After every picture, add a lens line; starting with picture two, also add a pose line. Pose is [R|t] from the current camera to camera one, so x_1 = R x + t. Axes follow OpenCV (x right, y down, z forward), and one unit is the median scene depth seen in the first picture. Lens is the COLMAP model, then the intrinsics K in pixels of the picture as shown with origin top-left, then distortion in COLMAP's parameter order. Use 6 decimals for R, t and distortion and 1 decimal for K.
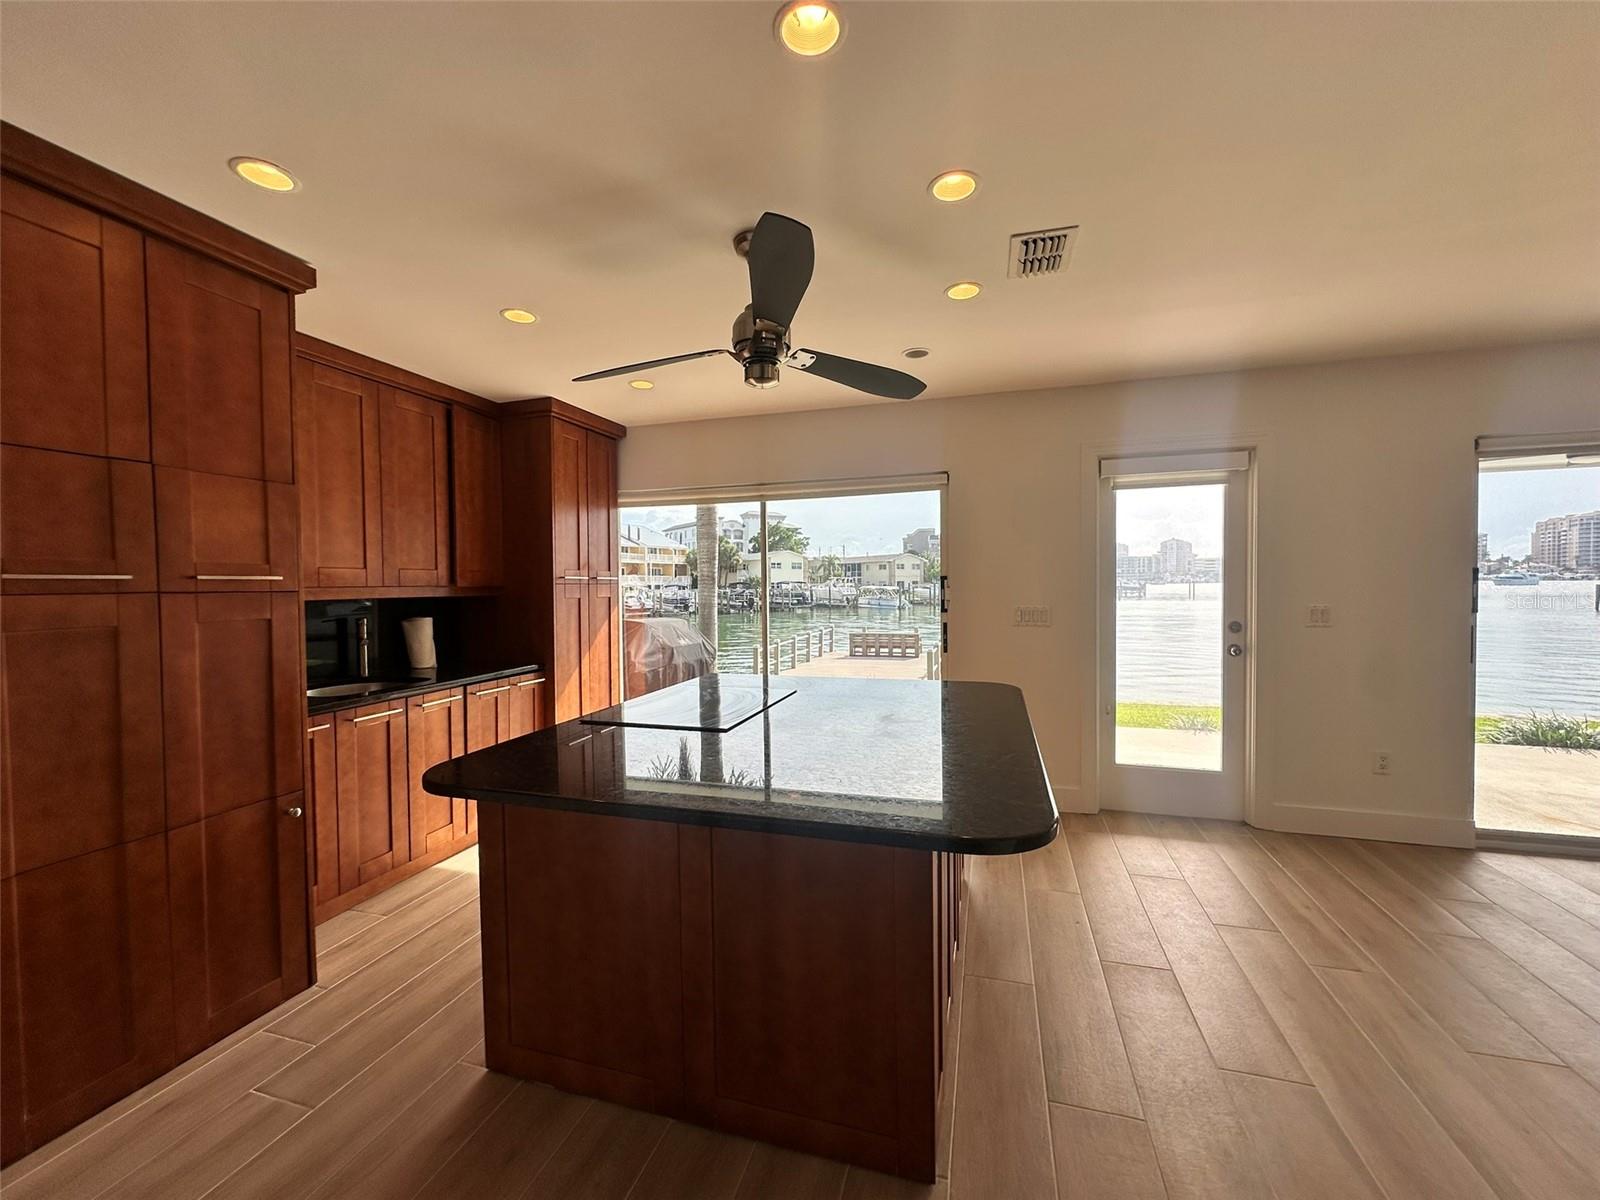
lens RADIAL K [[637.9, 0, 800.0], [0, 637.9, 600.0], [0, 0, 1]] dist [-0.001113, -0.000617]
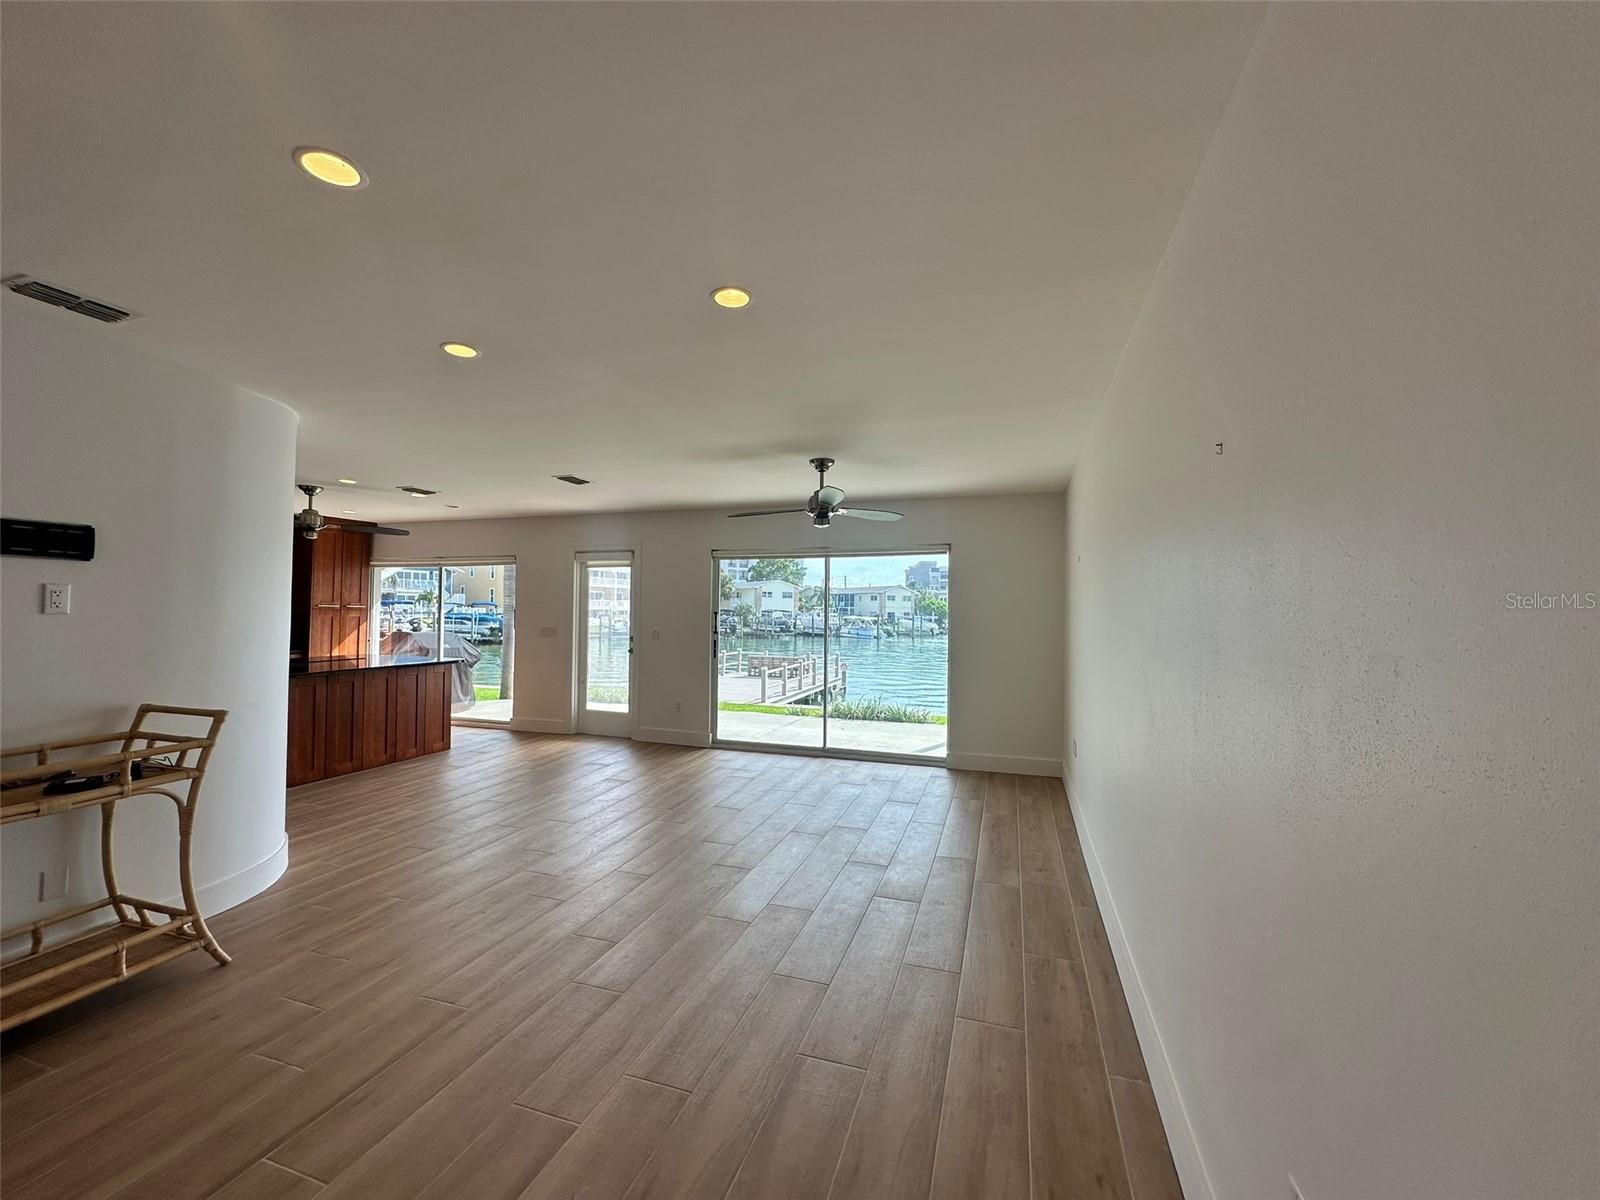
lens RADIAL K [[637.9, 0, 800.0], [0, 637.9, 600.0], [0, 0, 1]] dist [-0.001113, -0.000617]
pose [[0.999144, 0.023795, -0.033838, 1.216616], [-0.025280, 0.998705, -0.044156, -0.004138], [0.032744, 0.044973, 0.998451, -0.931918]]
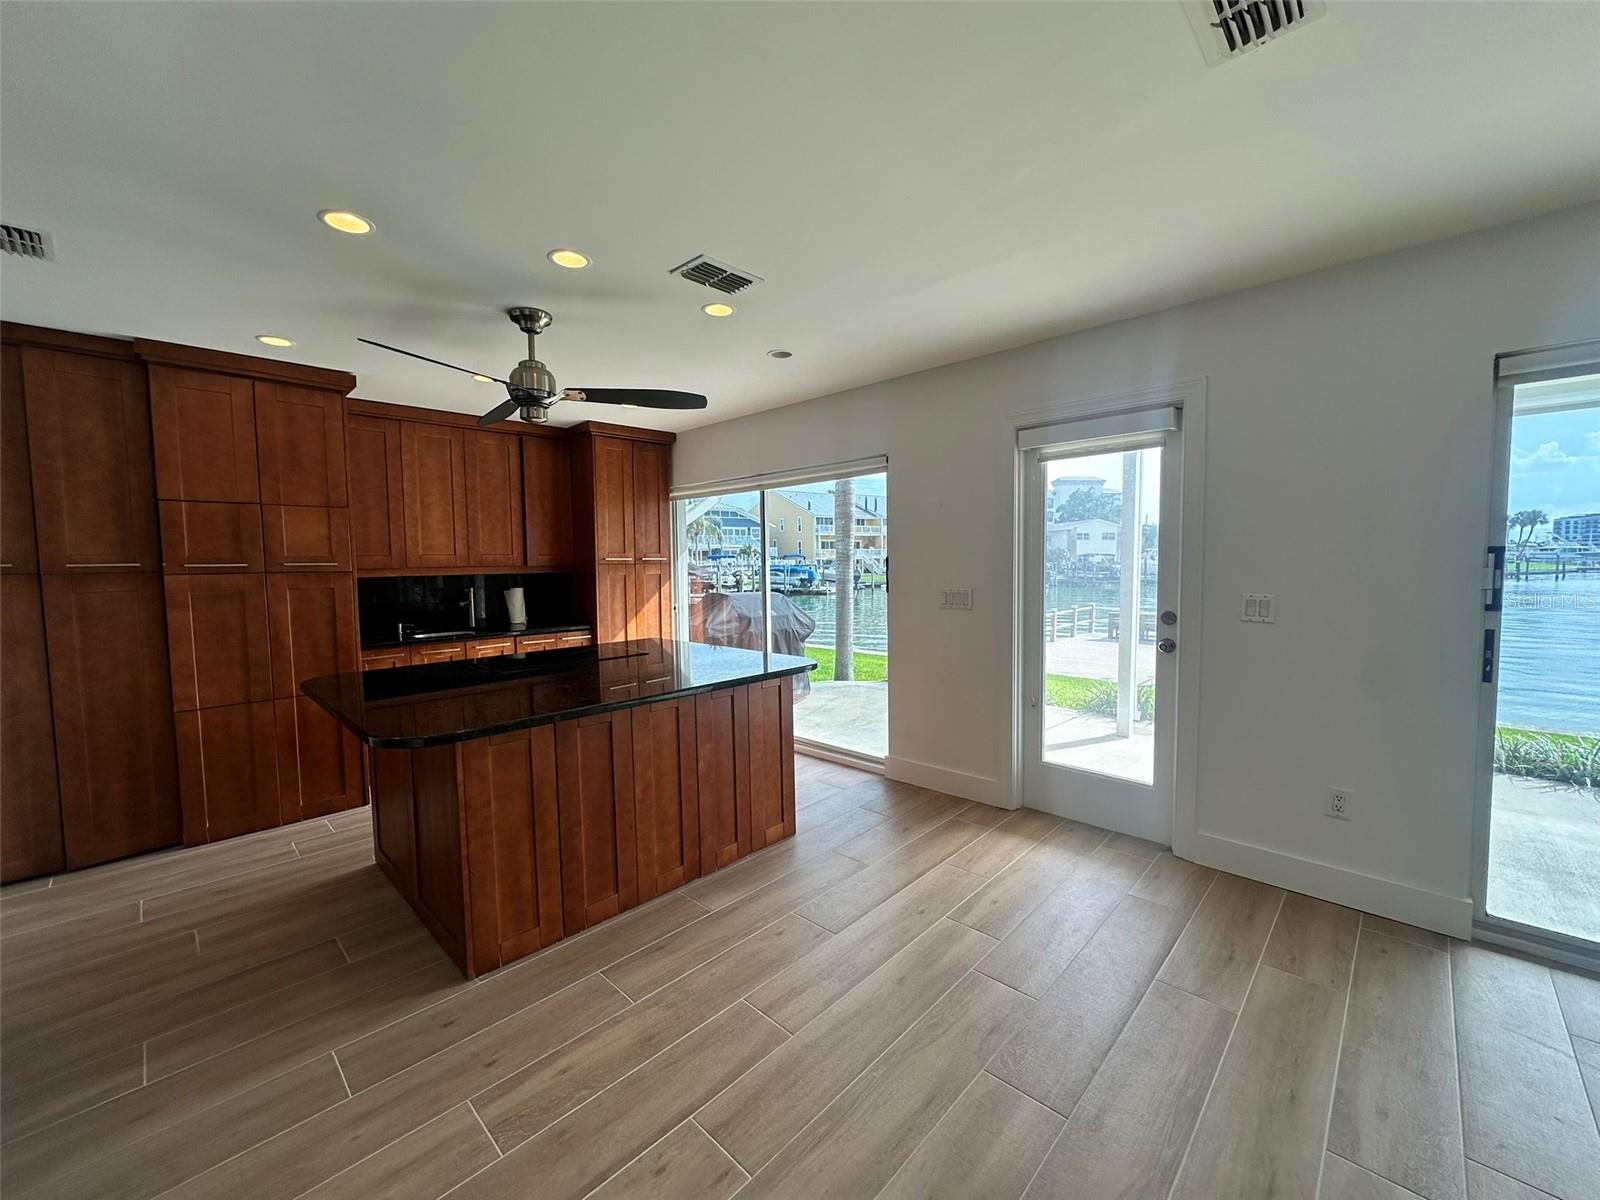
lens RADIAL K [[637.9, 0, 800.0], [0, 637.9, 600.0], [0, 0, 1]] dist [-0.001113, -0.000617]
pose [[0.887137, 0.028684, -0.460615, 0.612985], [-0.008866, 0.998942, 0.045133, -0.014585], [0.461422, -0.035955, 0.886452, 0.029970]]
